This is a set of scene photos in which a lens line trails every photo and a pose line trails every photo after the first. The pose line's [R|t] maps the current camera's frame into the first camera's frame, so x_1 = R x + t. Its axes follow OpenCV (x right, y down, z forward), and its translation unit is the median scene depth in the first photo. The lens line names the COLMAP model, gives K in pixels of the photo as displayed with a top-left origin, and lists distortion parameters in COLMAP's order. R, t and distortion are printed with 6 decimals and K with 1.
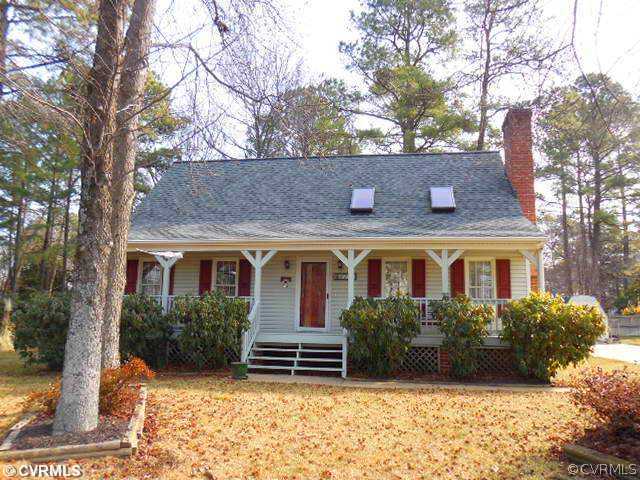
lens RADIAL K [[492.2, 0, 330.3], [0, 492.2, 237.4], [0, 0, 1]] dist [-0.001547, 0.001761]
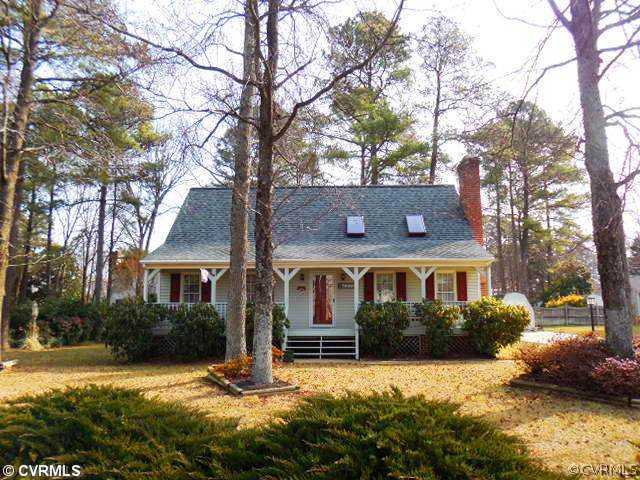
lens RADIAL K [[488.5, 0, 320.0], [0, 488.5, 240.0], [0, 0, 1]] dist [-0.032889, 0.001038]
pose [[0.995368, -0.005581, 0.095972, -0.163854], [0.004417, 0.999914, 0.012338, -0.059909], [-0.096033, -0.011857, 0.995308, -0.300987]]
